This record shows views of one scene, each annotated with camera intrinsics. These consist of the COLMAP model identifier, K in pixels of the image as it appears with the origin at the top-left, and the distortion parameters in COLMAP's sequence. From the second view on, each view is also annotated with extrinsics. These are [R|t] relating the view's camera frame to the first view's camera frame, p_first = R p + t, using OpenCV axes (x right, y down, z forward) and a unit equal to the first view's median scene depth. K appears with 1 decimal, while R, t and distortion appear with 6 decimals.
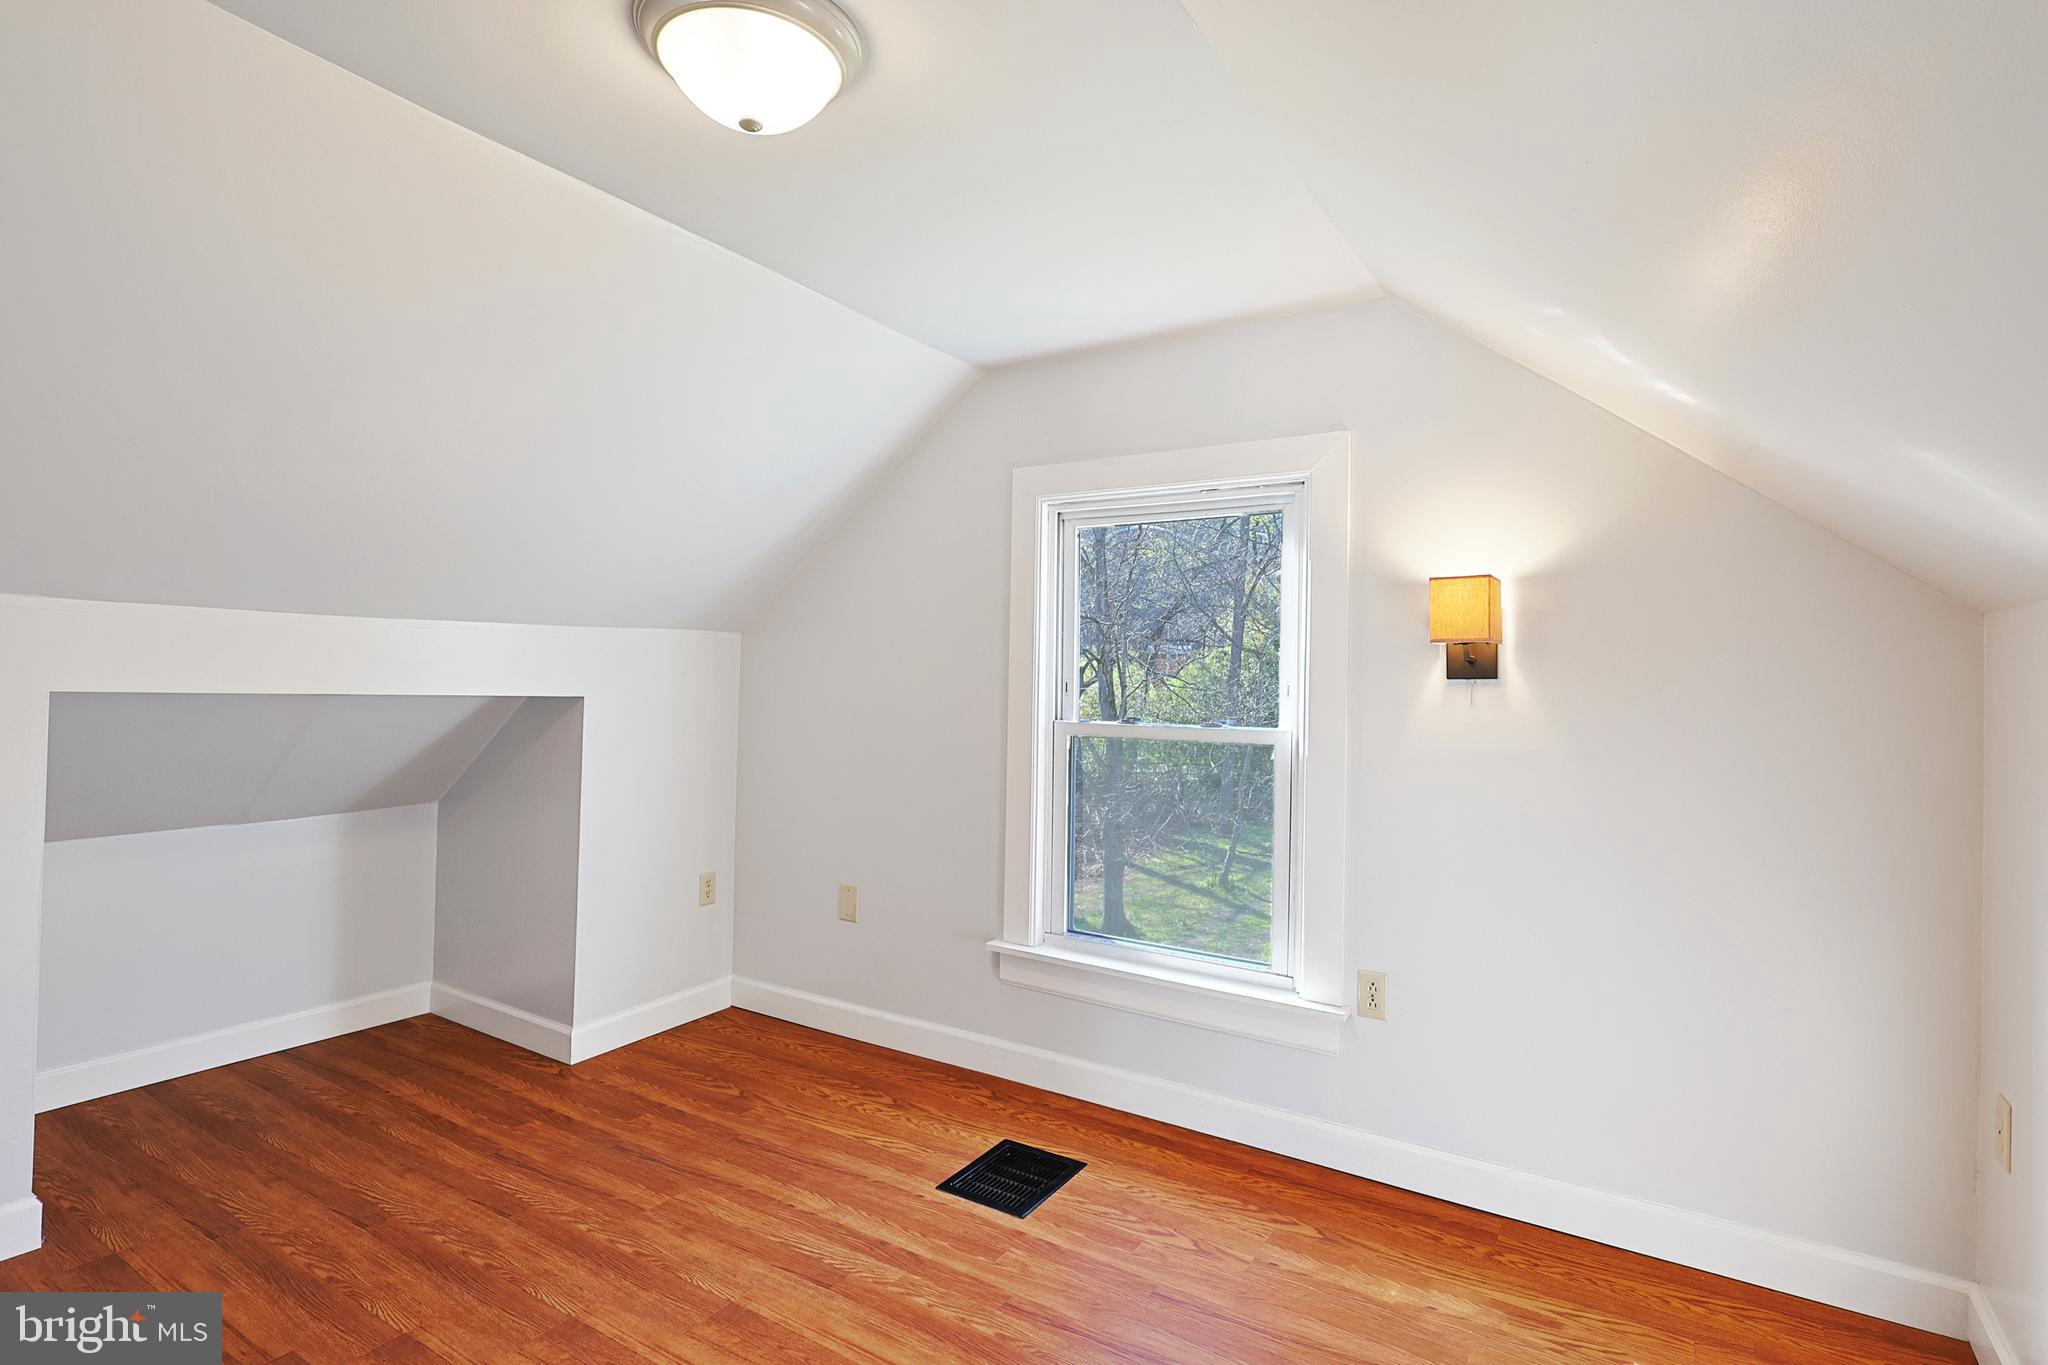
lens RADIAL K [[997.7, 0, 1035.3], [0, 997.7, 684.8], [0, 0, 1]] dist [0.003487, 0.000803]
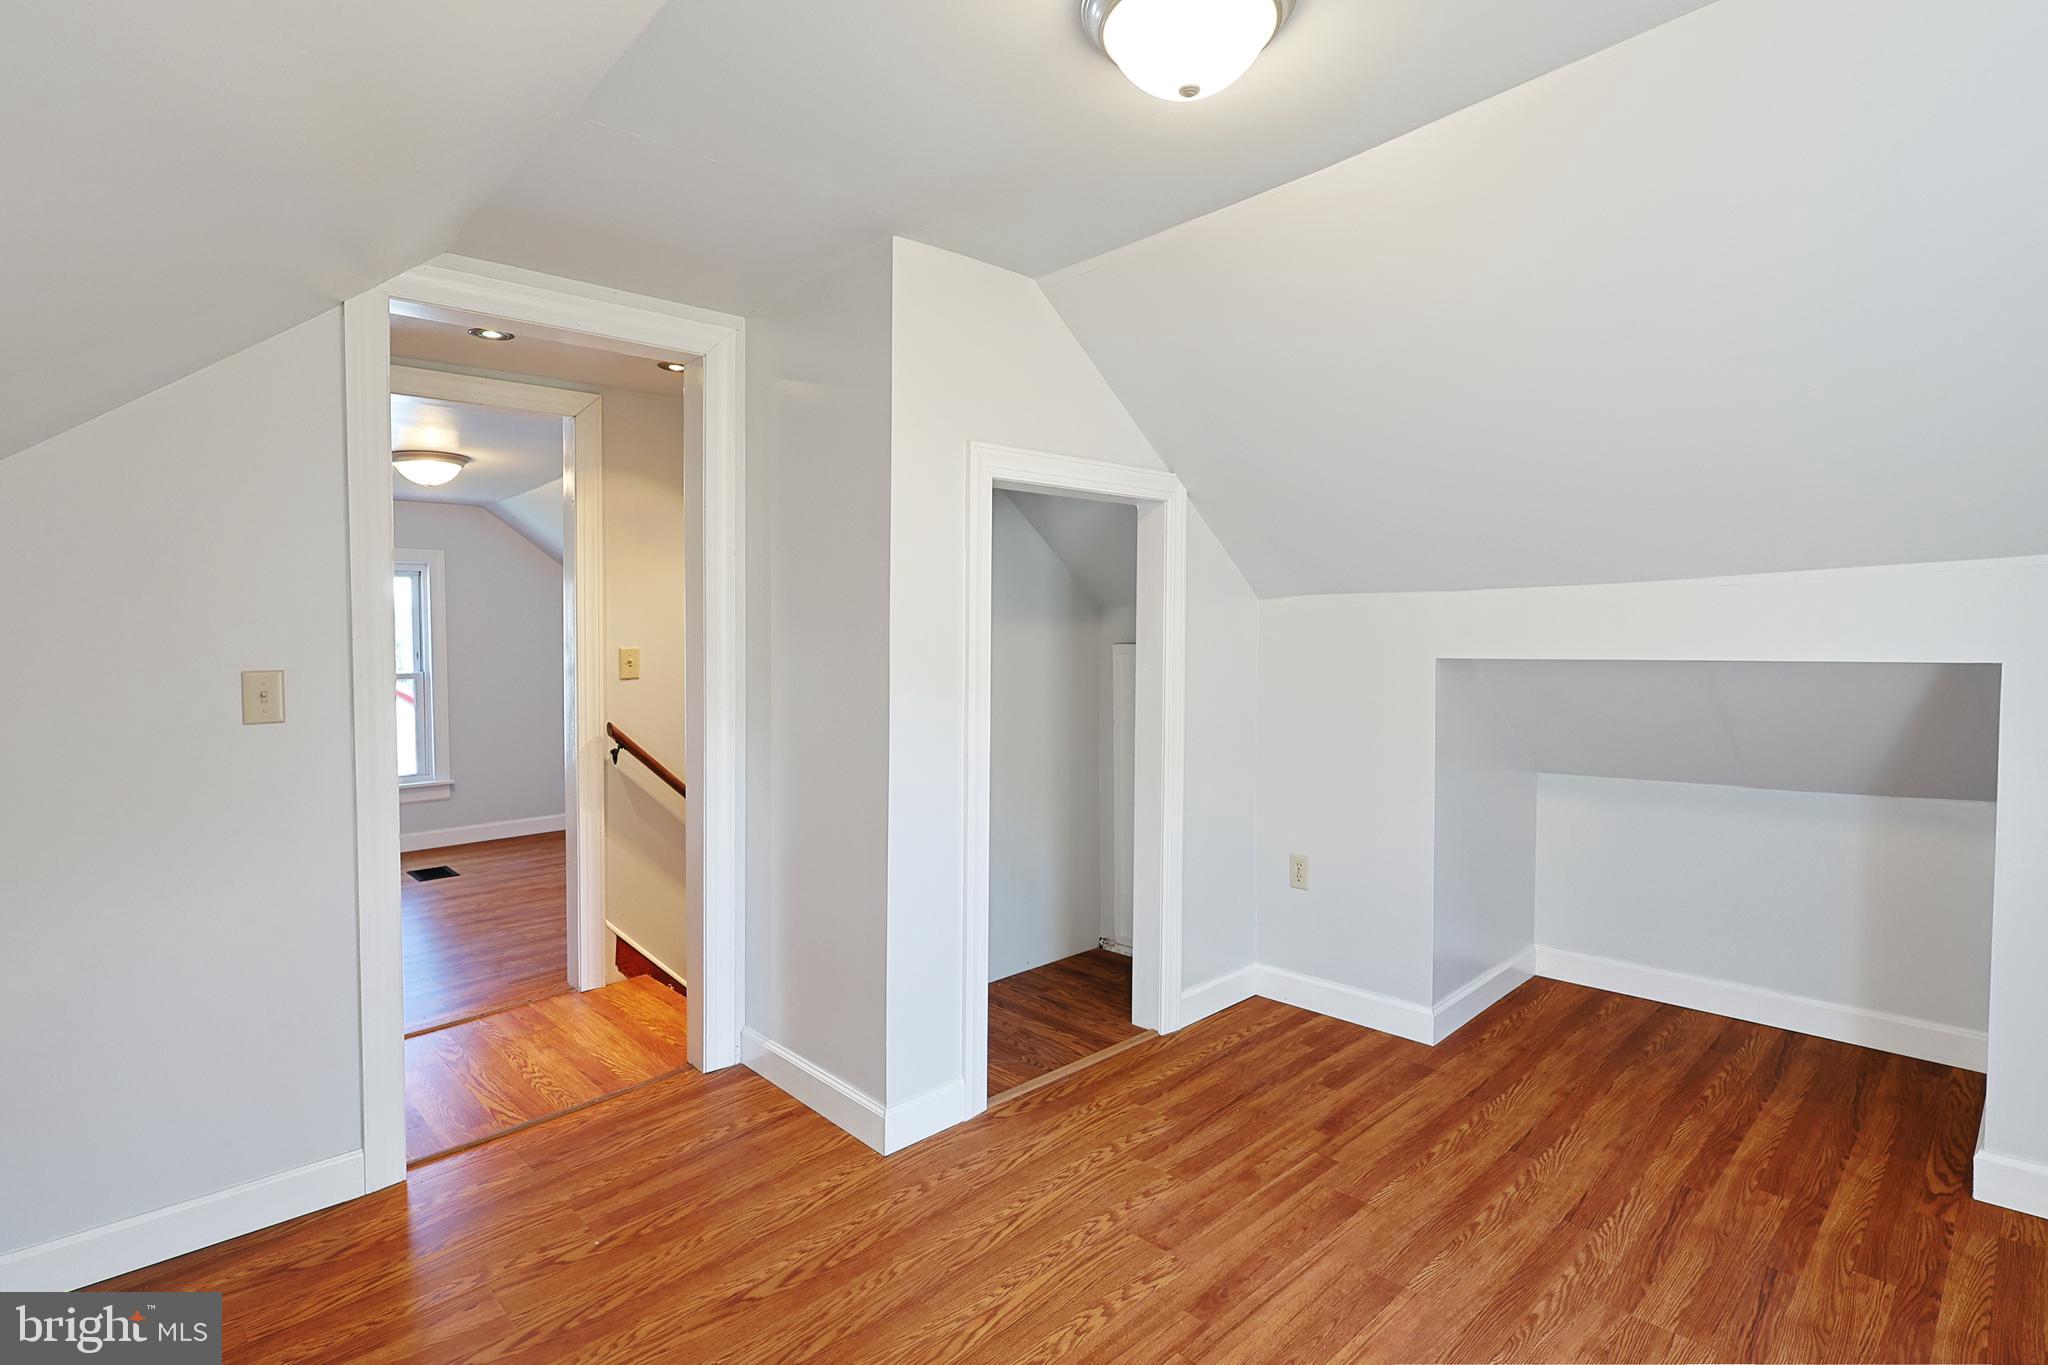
lens RADIAL K [[997.7, 0, 1035.4], [0, 997.7, 680.6], [0, 0, 1]] dist [0.003487, 0.000803]
pose [[-0.240933, 0.022214, -0.970288, 0.403580], [0.011556, 0.999733, 0.020018, 0.002412], [0.970473, -0.006389, -0.241125, 0.617113]]
